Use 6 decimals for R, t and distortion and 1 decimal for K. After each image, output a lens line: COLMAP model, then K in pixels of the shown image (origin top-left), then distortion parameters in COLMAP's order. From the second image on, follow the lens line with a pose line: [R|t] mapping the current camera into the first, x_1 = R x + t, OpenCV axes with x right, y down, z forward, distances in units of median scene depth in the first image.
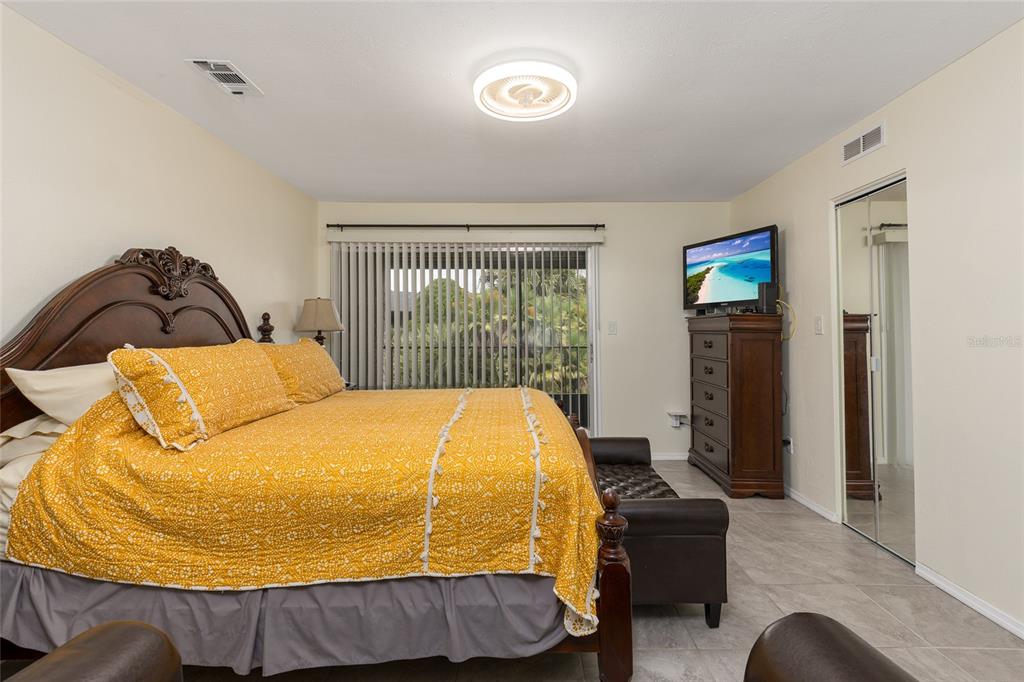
lens RADIAL K [[465.8, 0, 514.3], [0, 465.8, 325.4], [0, 0, 1]] dist [0.014731, -0.000055]
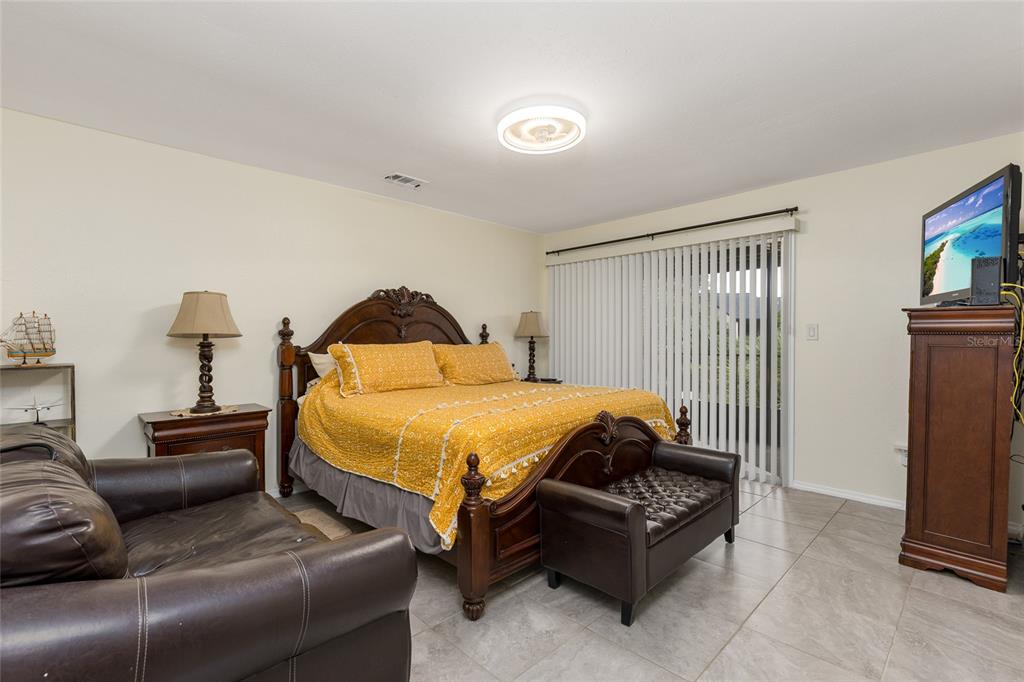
lens RADIAL K [[460.4, 0, 512.0], [0, 460.4, 341.0], [0, 0, 1]] dist [0.003038, -0.000222]
pose [[0.708332, 0.001490, -0.705878, 0.532612], [0.008059, 0.999916, 0.010198, 0.011835], [0.705834, -0.012912, 0.708260, 0.074902]]
